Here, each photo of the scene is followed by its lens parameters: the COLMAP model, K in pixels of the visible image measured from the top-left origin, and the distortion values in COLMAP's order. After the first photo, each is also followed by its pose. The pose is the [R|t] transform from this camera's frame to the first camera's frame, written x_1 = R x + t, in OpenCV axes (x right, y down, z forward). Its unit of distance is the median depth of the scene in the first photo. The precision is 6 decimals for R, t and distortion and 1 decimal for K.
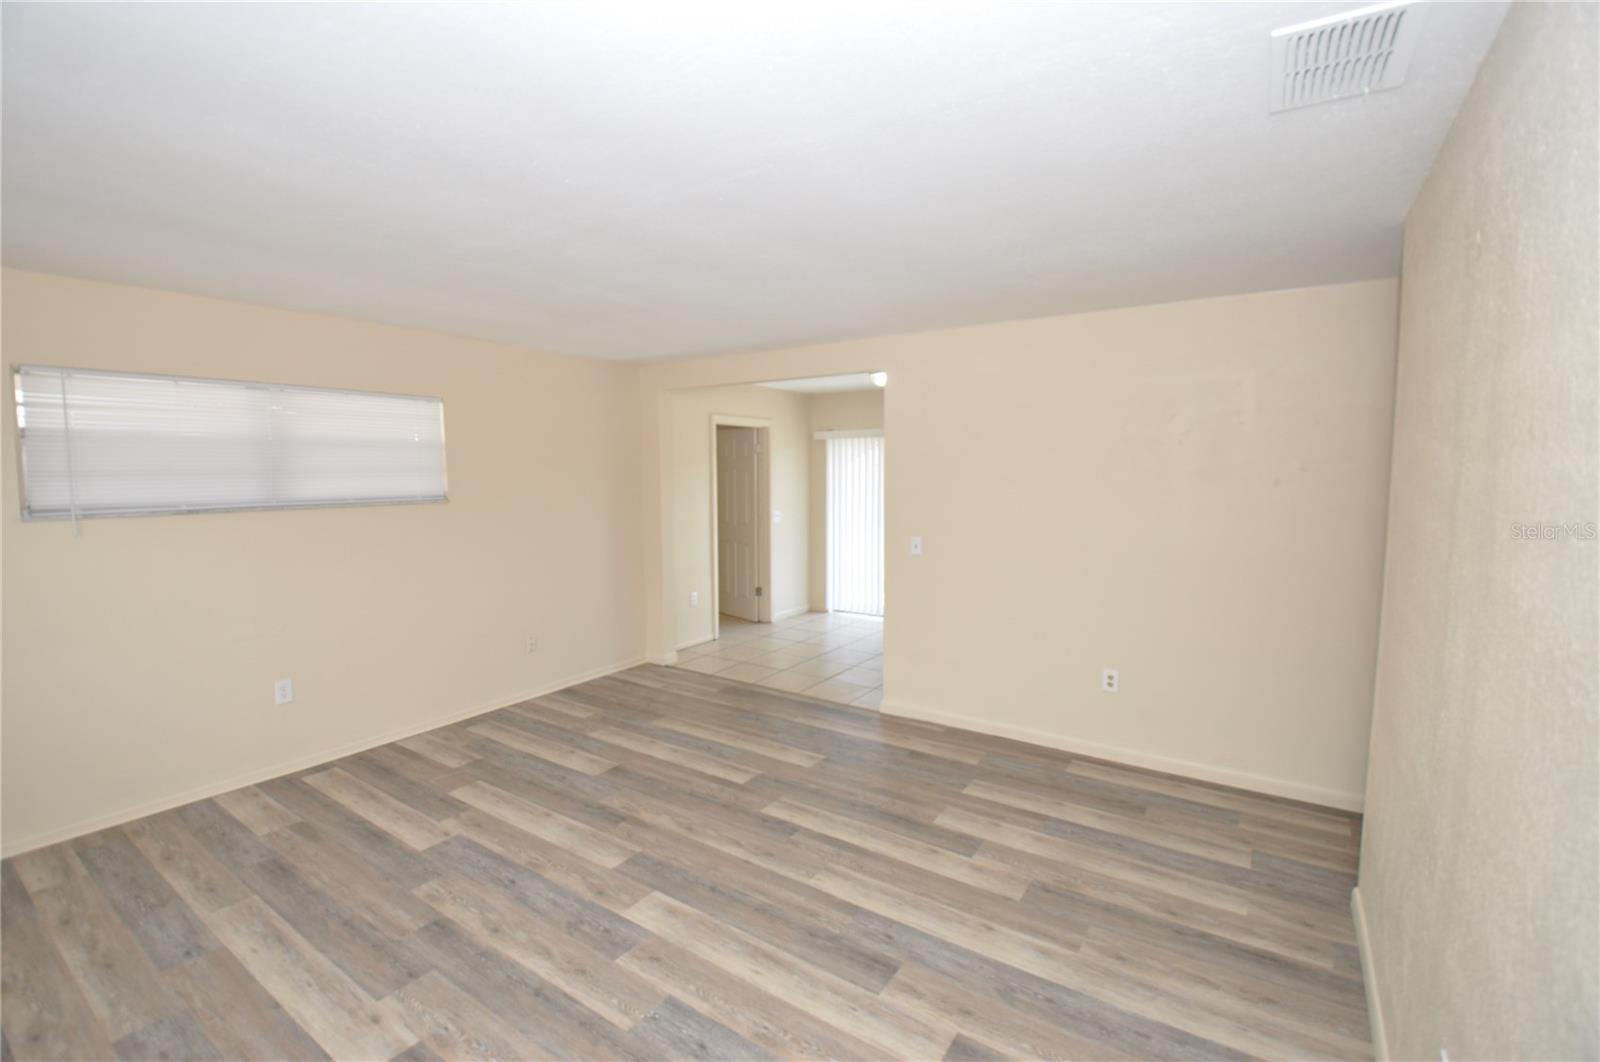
lens RADIAL K [[704.5, 0, 800.0], [0, 704.5, 531.0], [0, 0, 1]] dist [0.001478, -0.025179]
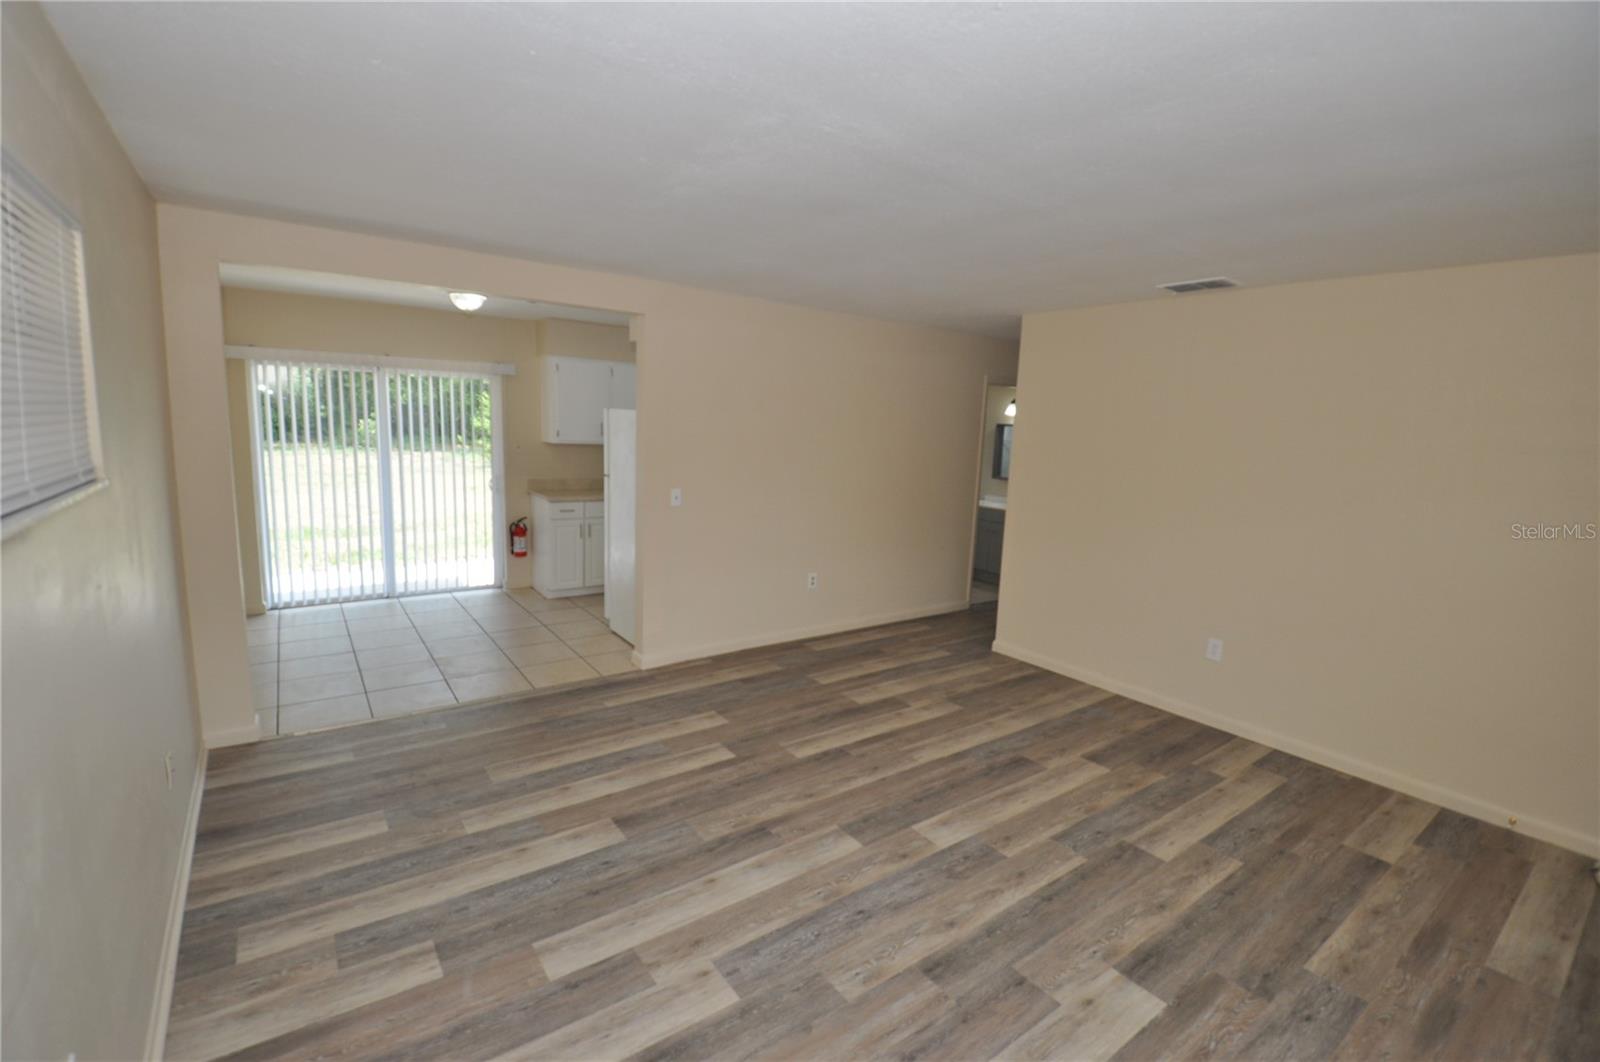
lens RADIAL K [[704.5, 0, 800.0], [0, 704.5, 531.0], [0, 0, 1]] dist [0.001478, -0.025179]
pose [[0.338892, -0.131332, 0.931614, -1.029980], [0.045826, 0.991338, 0.123081, -0.065067], [-0.939708, 0.000981, 0.341975, 0.676560]]
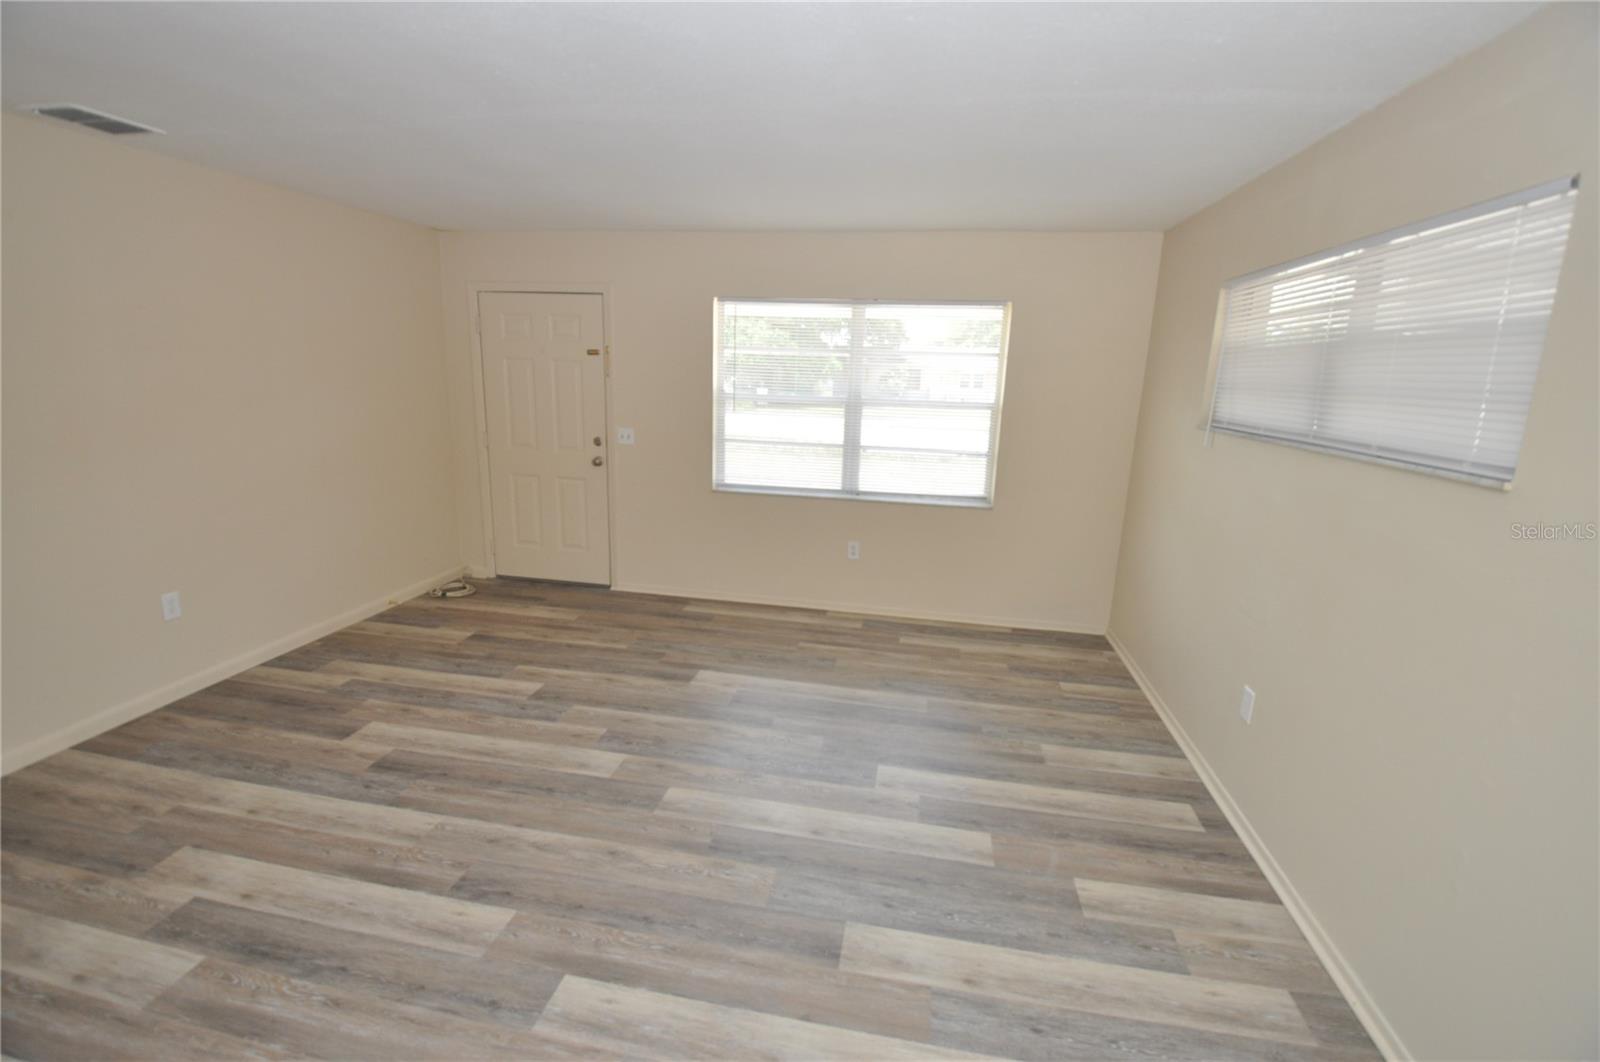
lens RADIAL K [[704.5, 0, 800.0], [0, 704.5, 531.0], [0, 0, 1]] dist [0.001478, -0.025179]
pose [[-0.914677, 0.056381, -0.400233, -0.059311], [-0.073065, 0.950844, 0.300927, -0.138769], [0.397526, 0.304494, -0.865596, 1.619376]]
